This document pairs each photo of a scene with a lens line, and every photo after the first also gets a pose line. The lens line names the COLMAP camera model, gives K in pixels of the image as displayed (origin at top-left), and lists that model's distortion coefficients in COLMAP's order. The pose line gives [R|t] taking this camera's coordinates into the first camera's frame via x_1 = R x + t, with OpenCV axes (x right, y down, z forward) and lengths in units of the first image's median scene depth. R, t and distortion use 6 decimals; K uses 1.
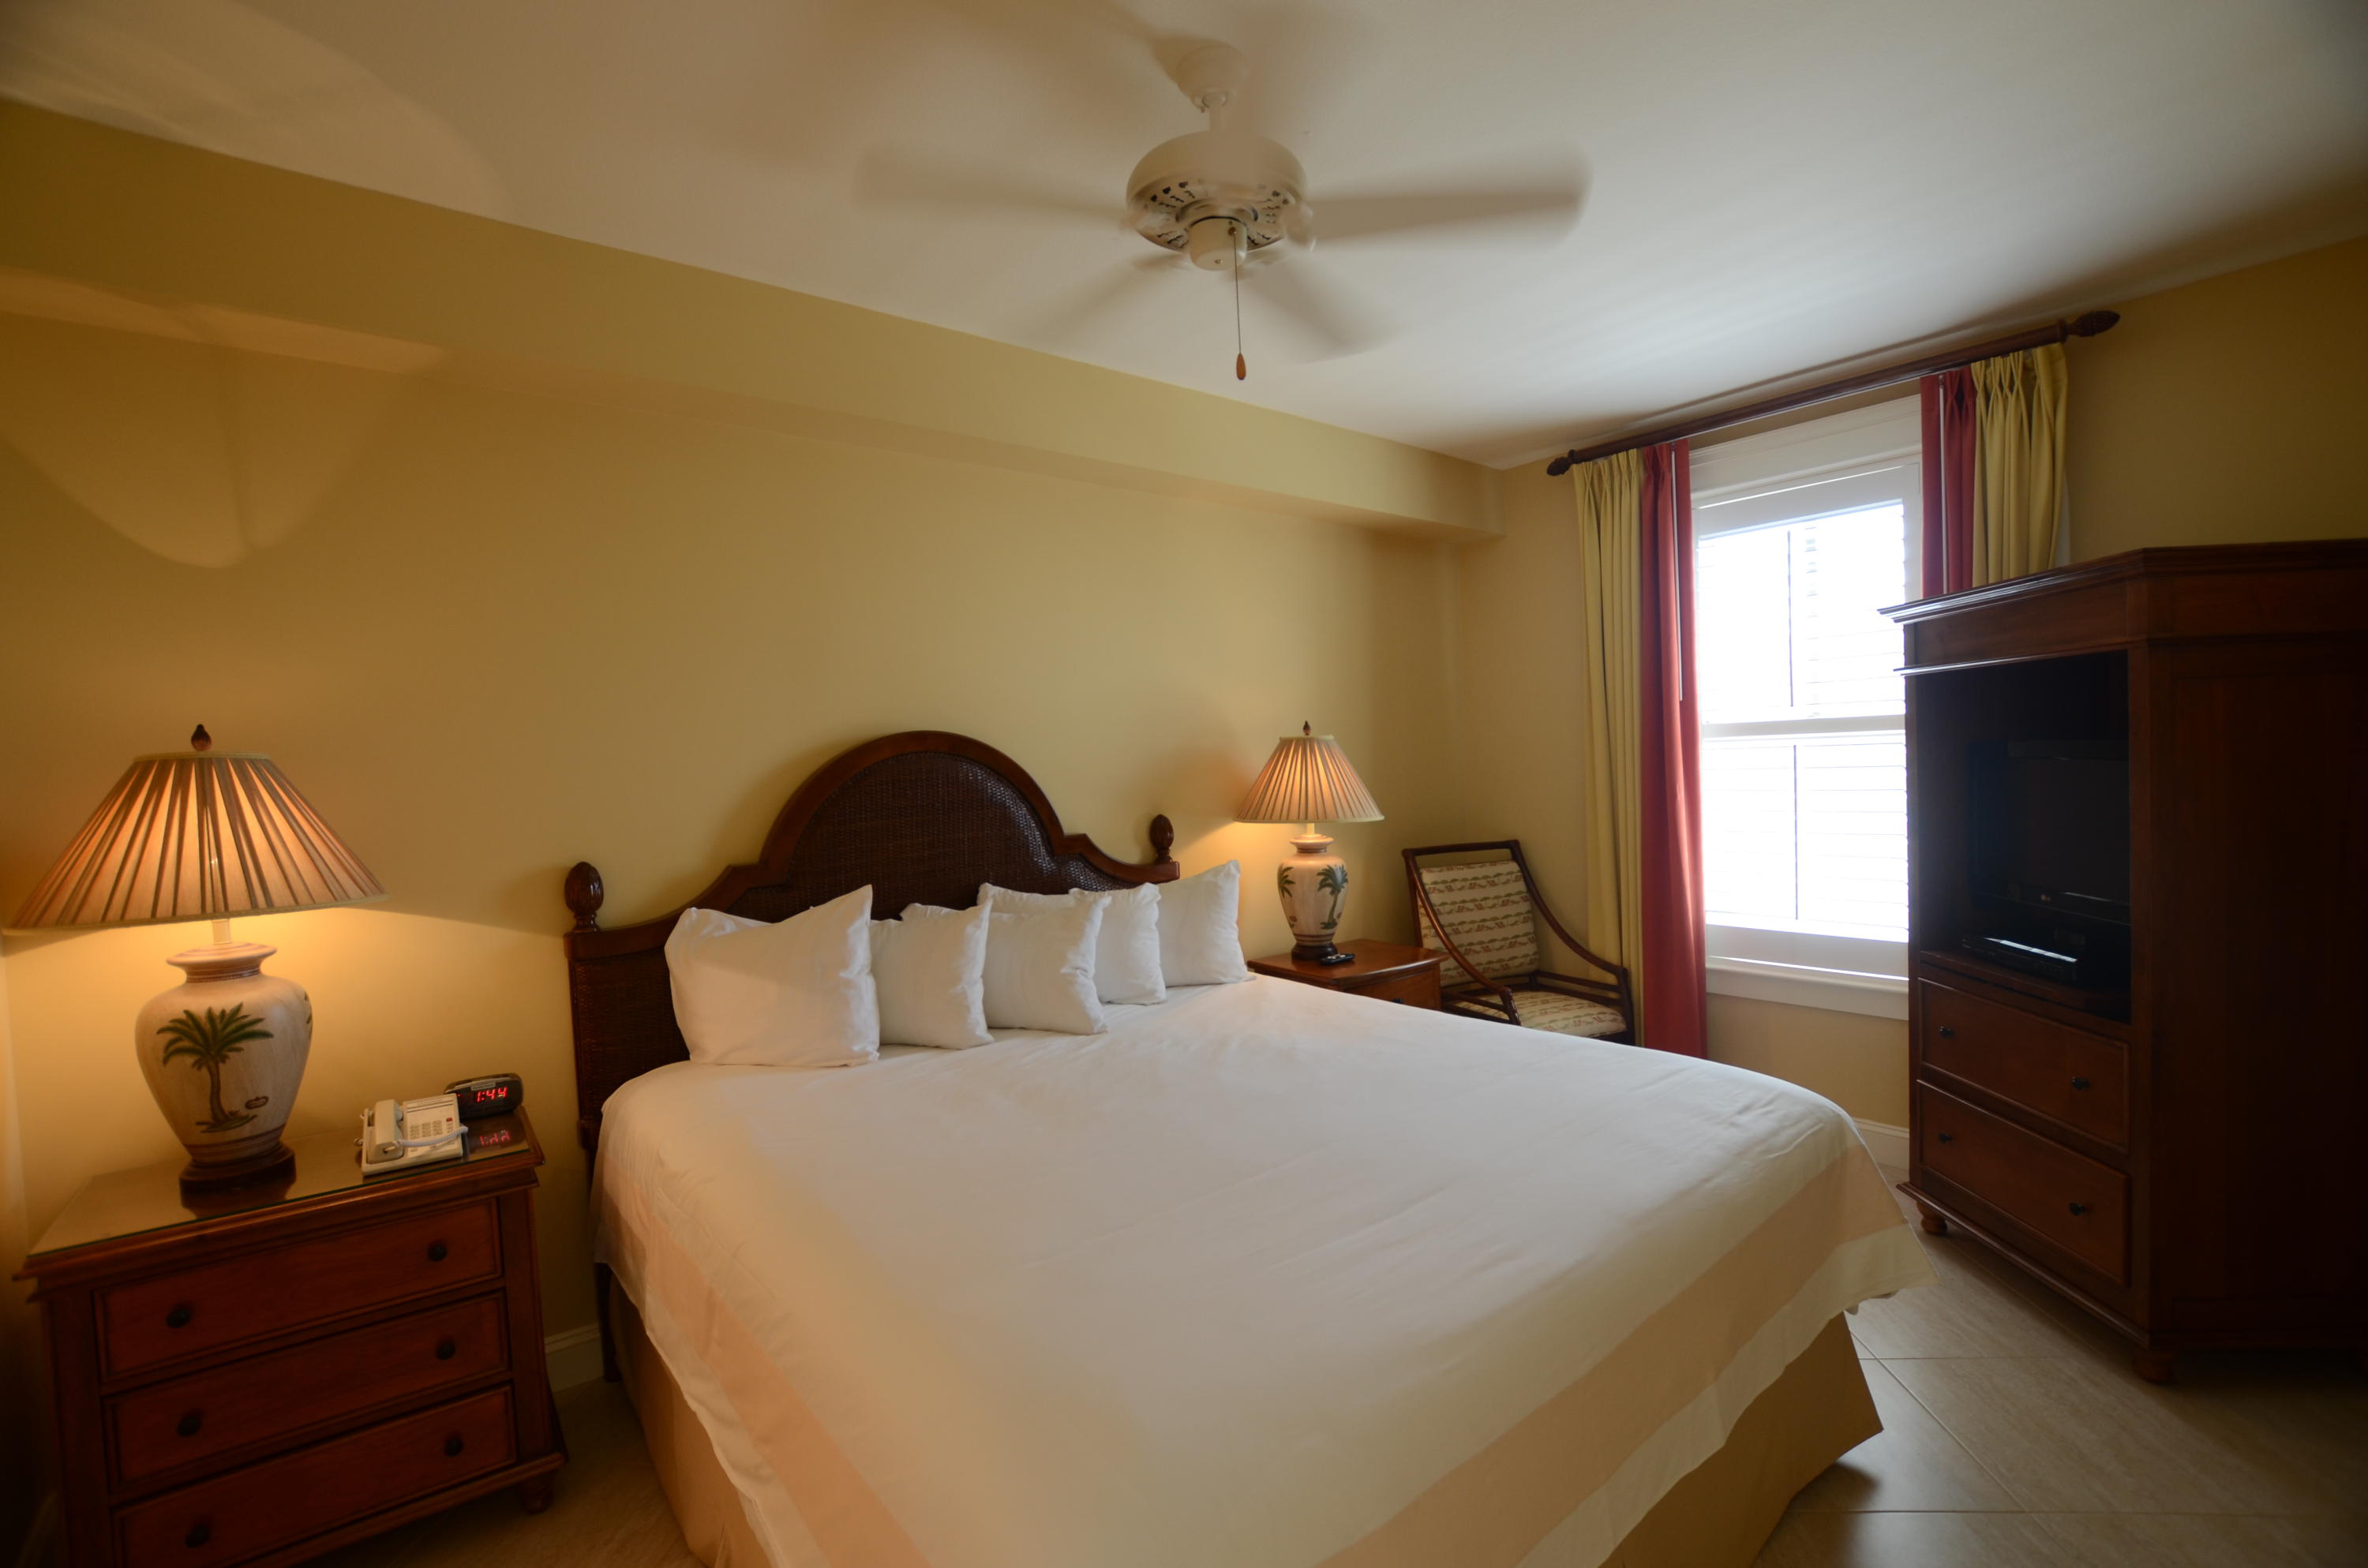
lens RADIAL K [[1034.4, 0, 1180.3], [0, 1034.4, 789.3], [0, 0, 1]] dist [-0.028916, 0.002125]
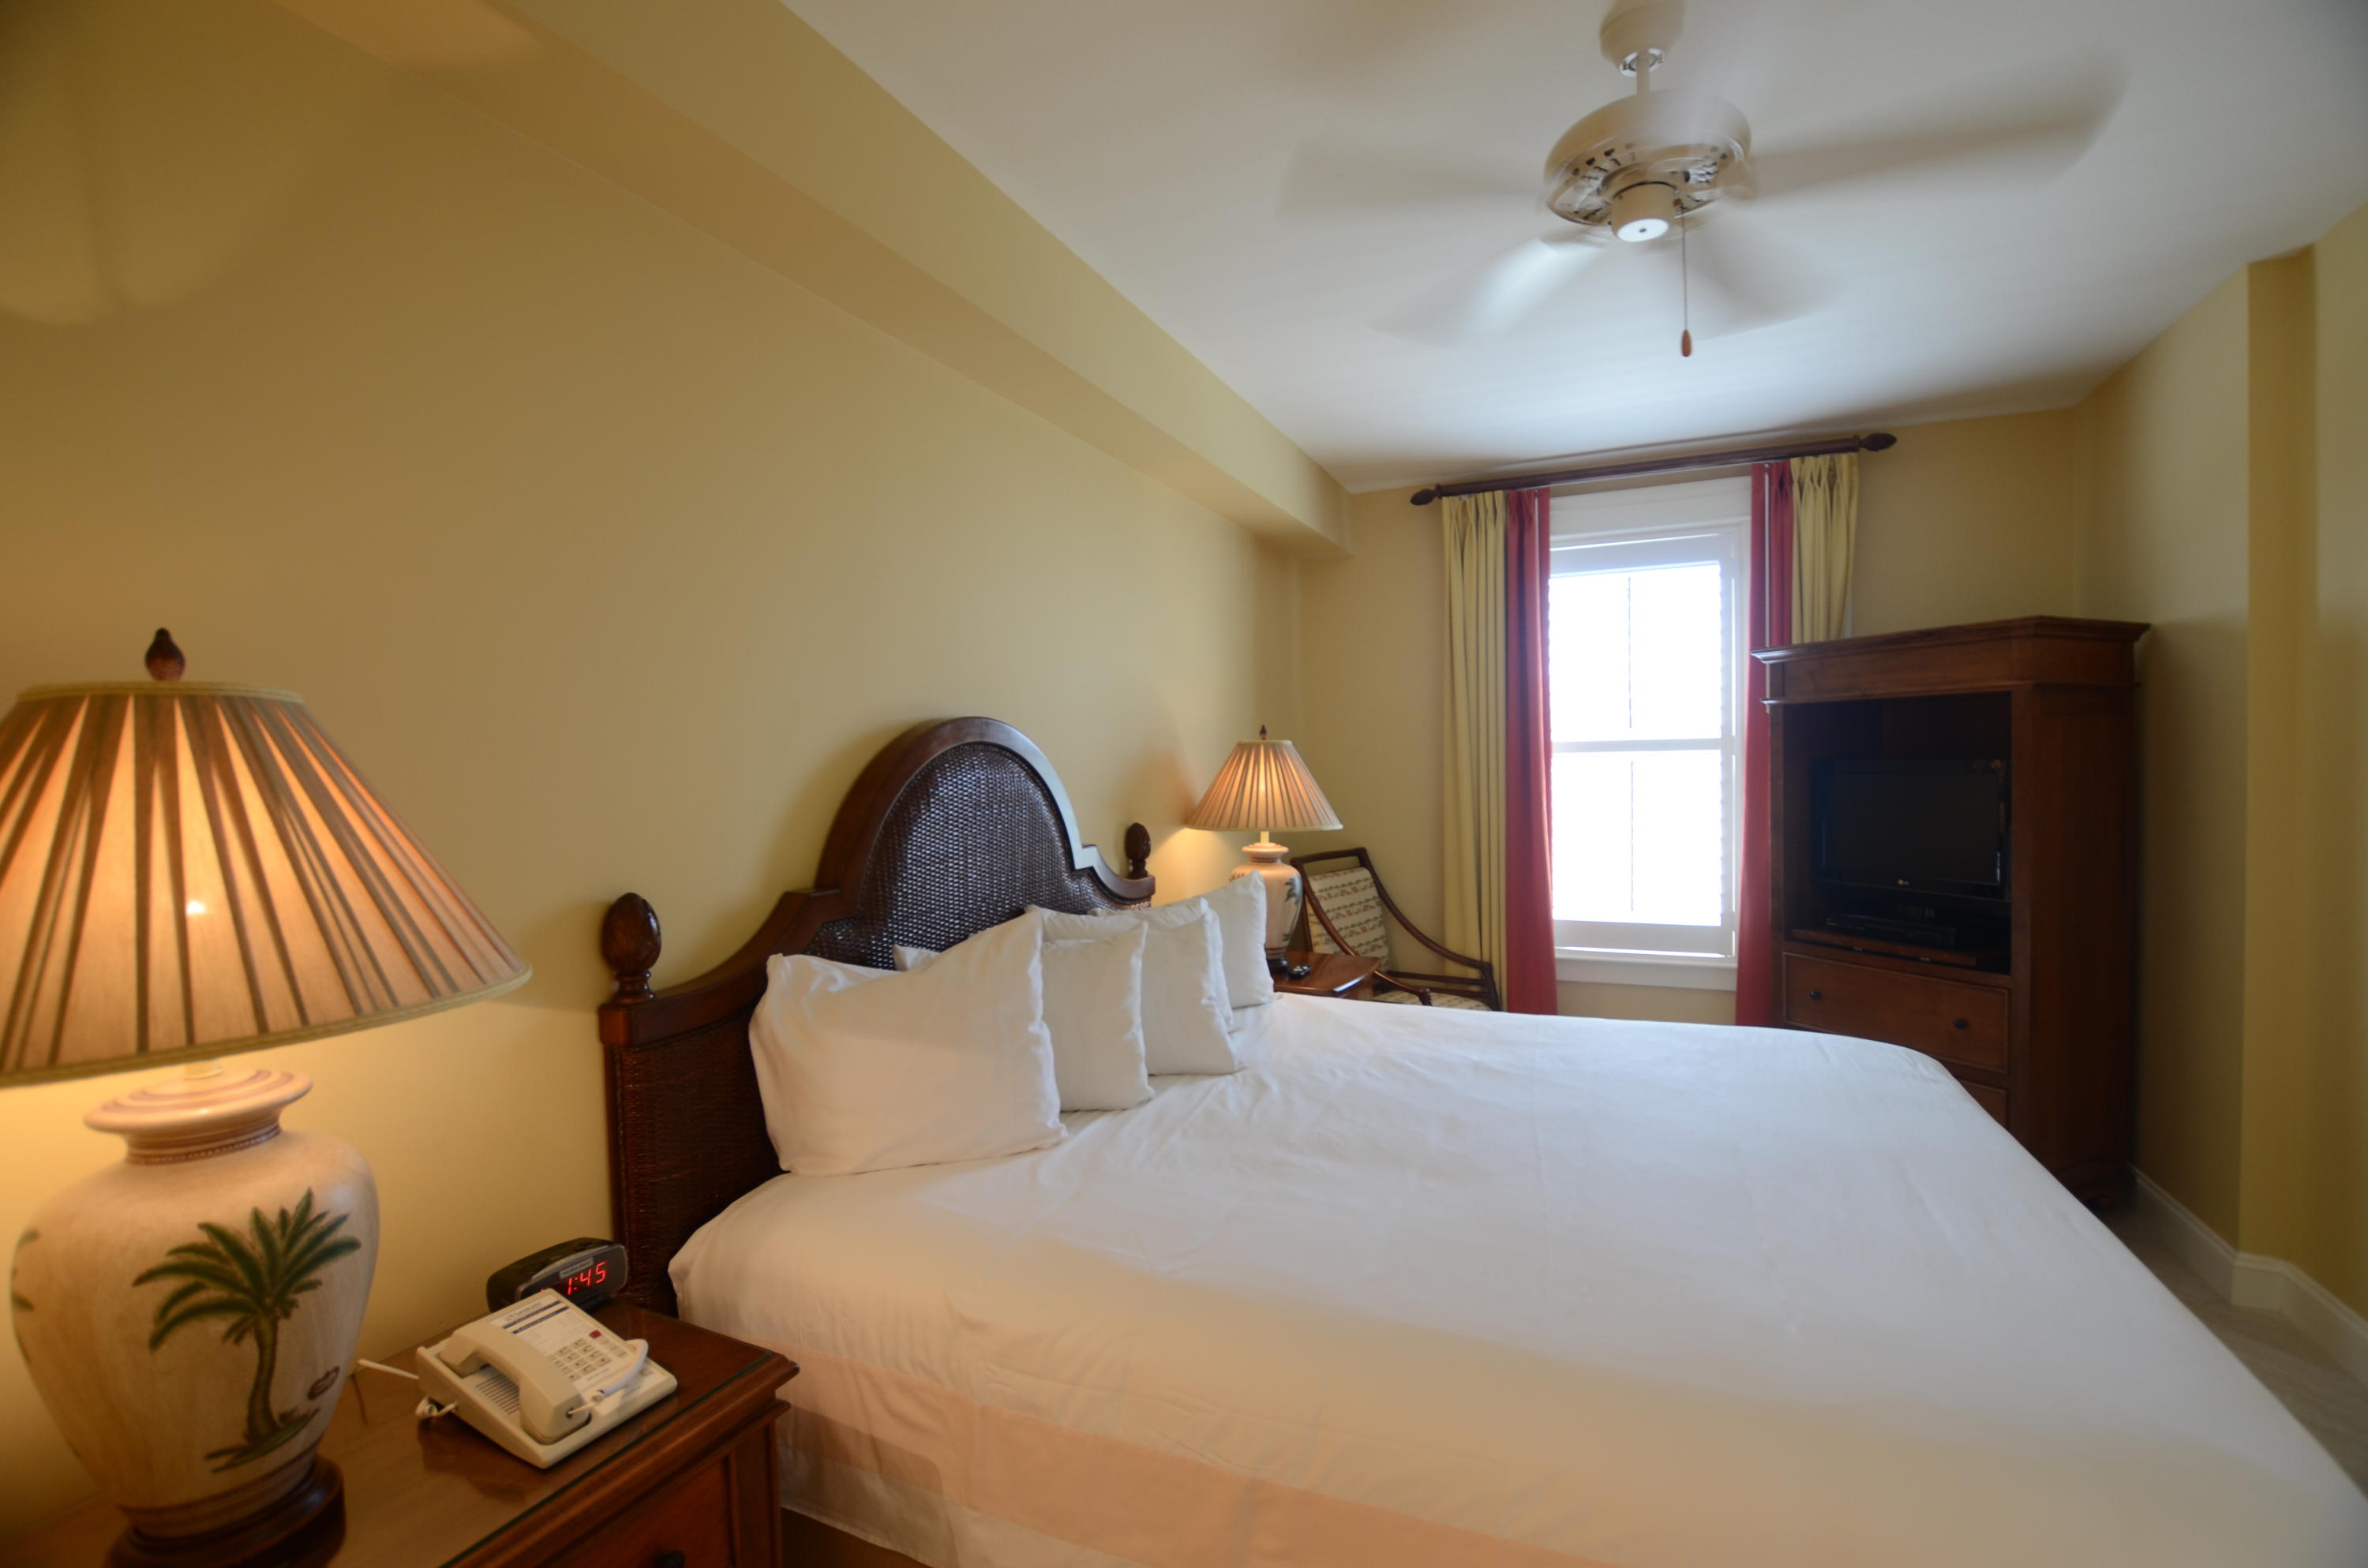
lens RADIAL K [[1034.4, 0, 1182.5], [0, 1034.4, 791.4], [0, 0, 1]] dist [-0.028916, 0.002125]
pose [[0.895507, 0.009745, 0.444940, -0.469704], [-0.003654, 0.999888, -0.014545, 0.012347], [-0.445032, 0.011399, 0.895442, 0.219452]]
